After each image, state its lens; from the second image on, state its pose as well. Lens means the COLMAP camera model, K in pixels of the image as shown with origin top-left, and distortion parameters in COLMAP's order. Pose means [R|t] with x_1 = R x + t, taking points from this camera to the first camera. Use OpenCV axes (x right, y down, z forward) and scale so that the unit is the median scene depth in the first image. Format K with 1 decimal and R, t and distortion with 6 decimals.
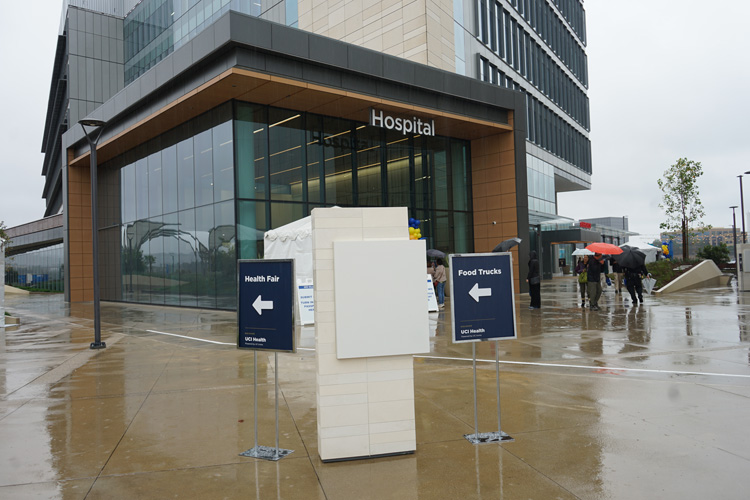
lens RADIAL K [[599.2, 0, 377.4], [0, 599.2, 254.3], [0, 0, 1]] dist [-0.008657, -0.003408]
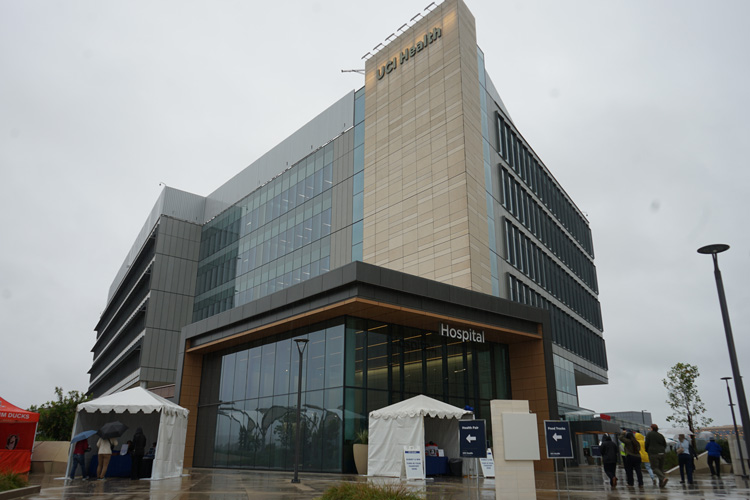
lens RADIAL K [[599.2, 0, 377.0], [0, 599.2, 247.5], [0, 0, 1]] dist [-0.008657, -0.003408]
pose [[0.999199, 0.027256, -0.029285, -0.081137], [-0.035014, 0.949903, -0.310577, 0.017687], [0.019353, 0.311353, 0.950097, -0.250080]]
